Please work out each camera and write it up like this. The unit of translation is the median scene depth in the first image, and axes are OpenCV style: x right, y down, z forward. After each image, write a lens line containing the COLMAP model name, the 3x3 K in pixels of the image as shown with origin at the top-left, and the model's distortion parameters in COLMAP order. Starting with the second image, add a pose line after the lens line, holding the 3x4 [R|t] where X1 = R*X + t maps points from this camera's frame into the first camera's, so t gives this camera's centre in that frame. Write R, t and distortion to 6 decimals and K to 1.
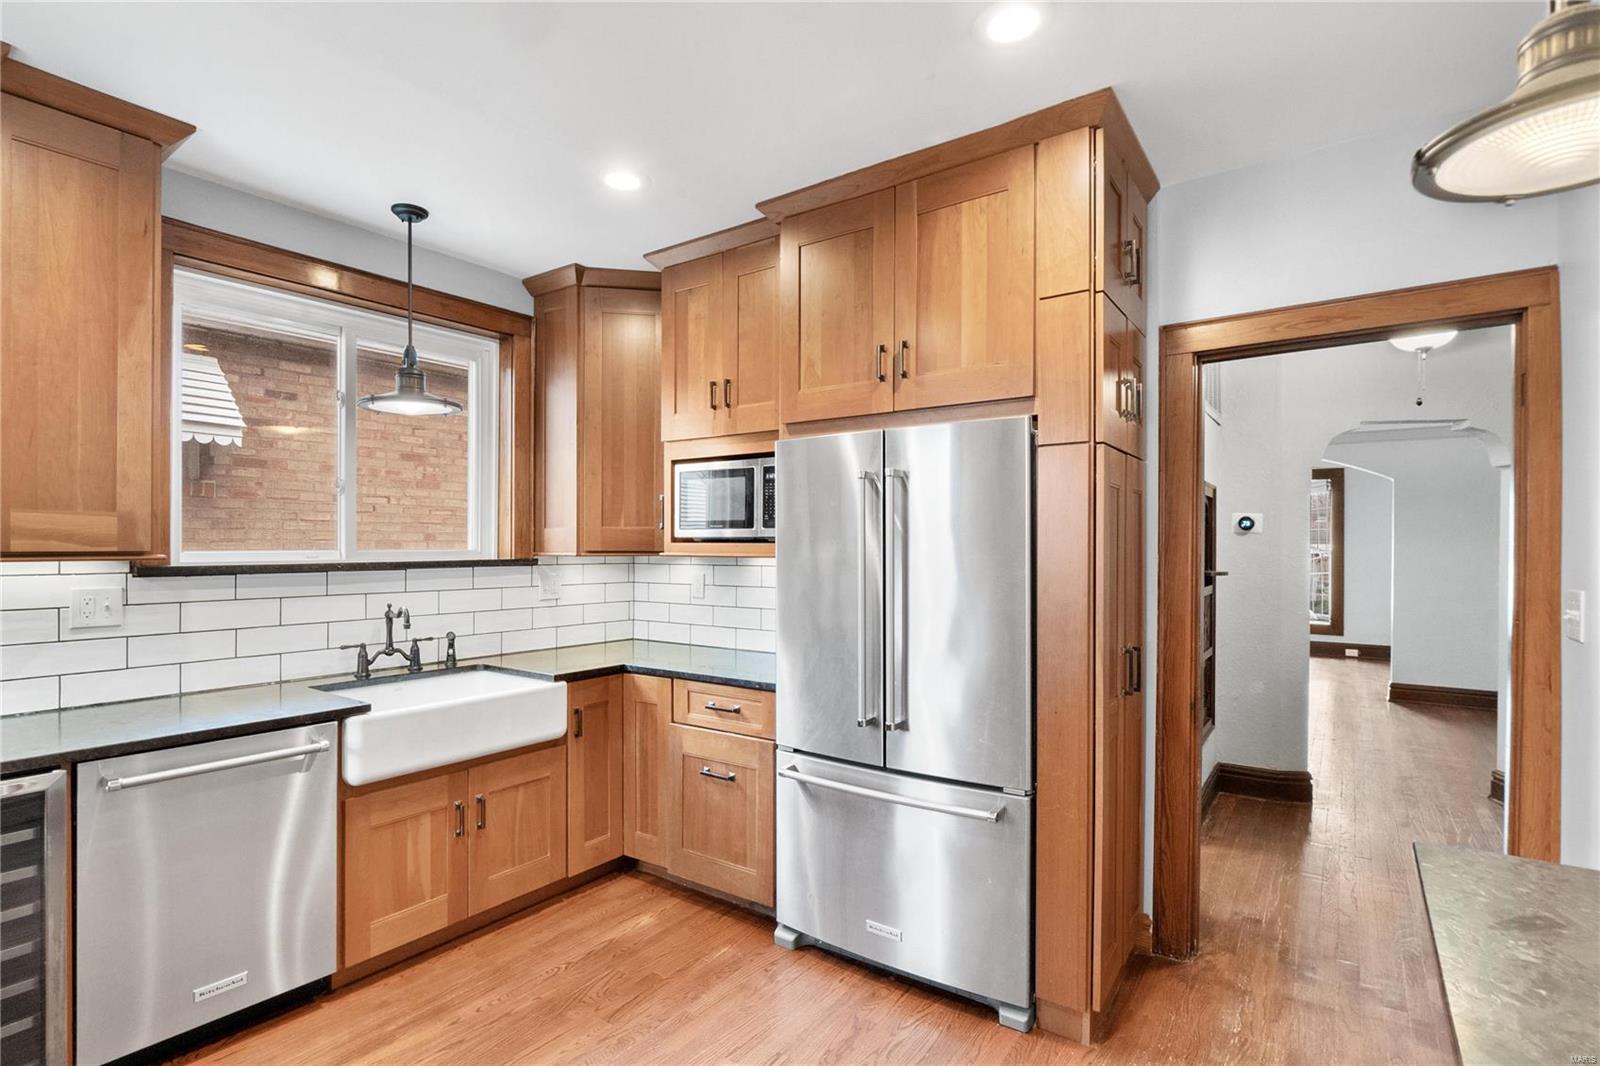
lens RADIAL K [[777.1, 0, 798.1], [0, 777.1, 542.9], [0, 0, 1]] dist [-0.004362, 0.000484]
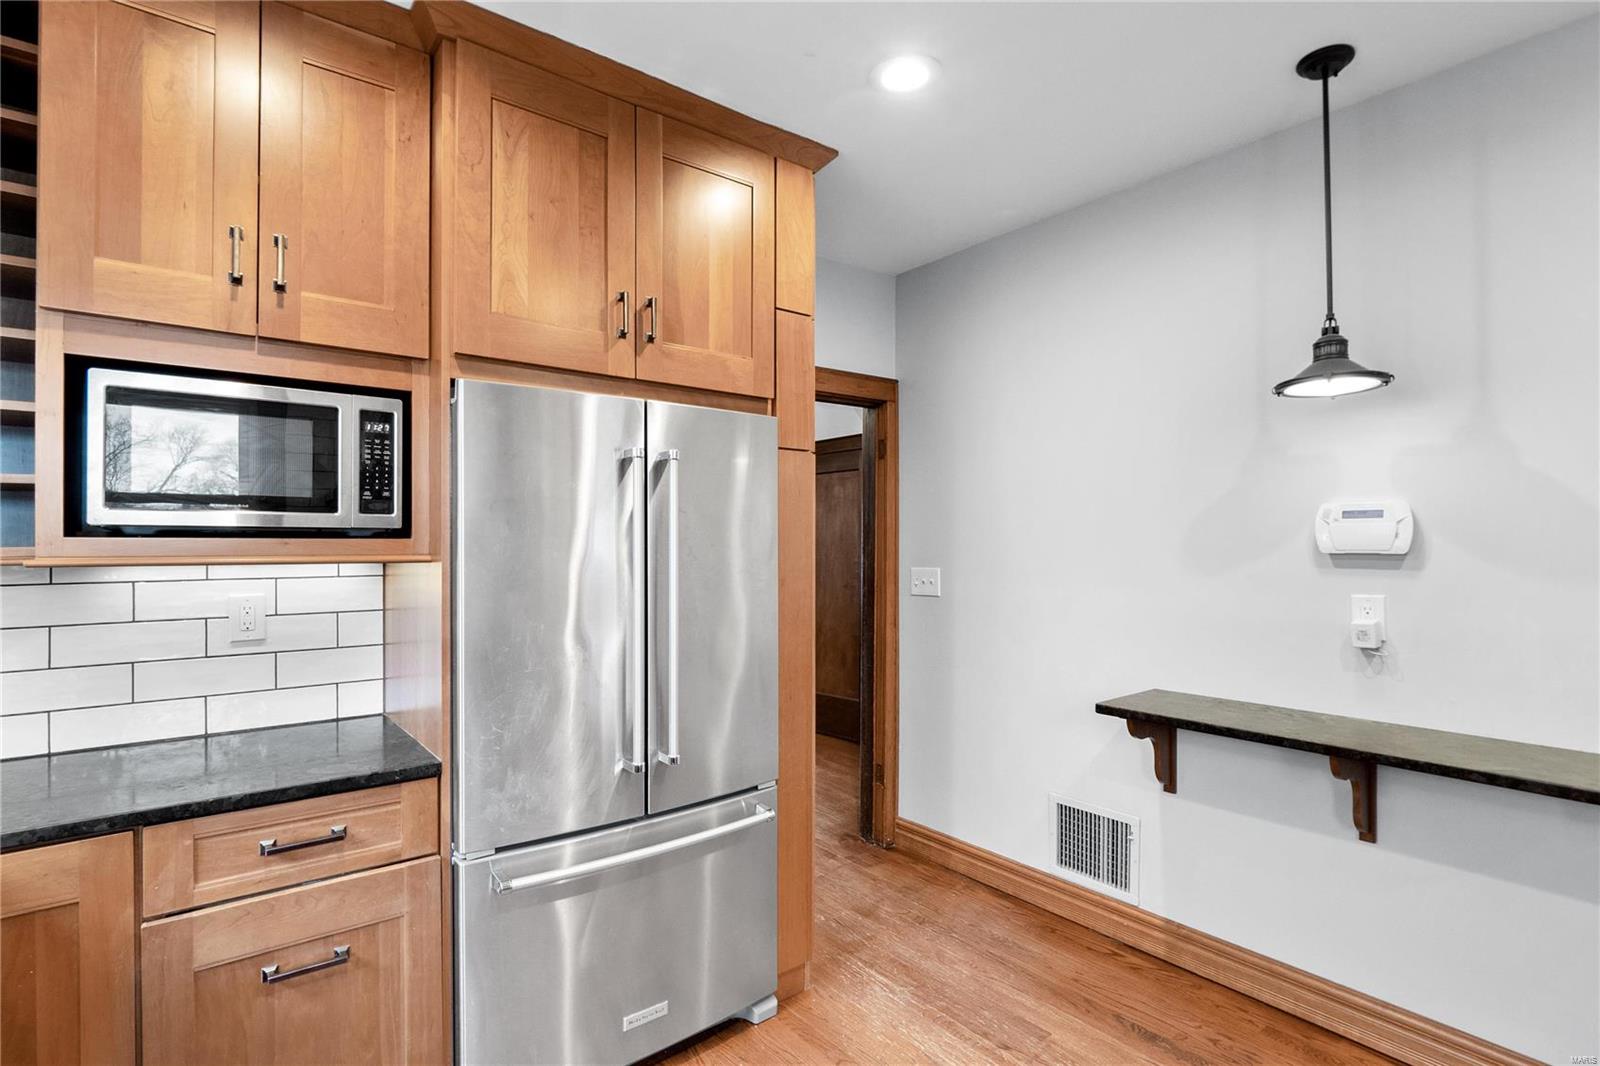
lens RADIAL K [[777.1, 0, 799.0], [0, 777.1, 539.5], [0, 0, 1]] dist [-0.004362, 0.000484]
pose [[0.276615, 0.005007, 0.960968, -0.504602], [-0.001477, 0.999987, -0.004785, 0.003154], [-0.960980, -0.000096, 0.276619, 0.498050]]
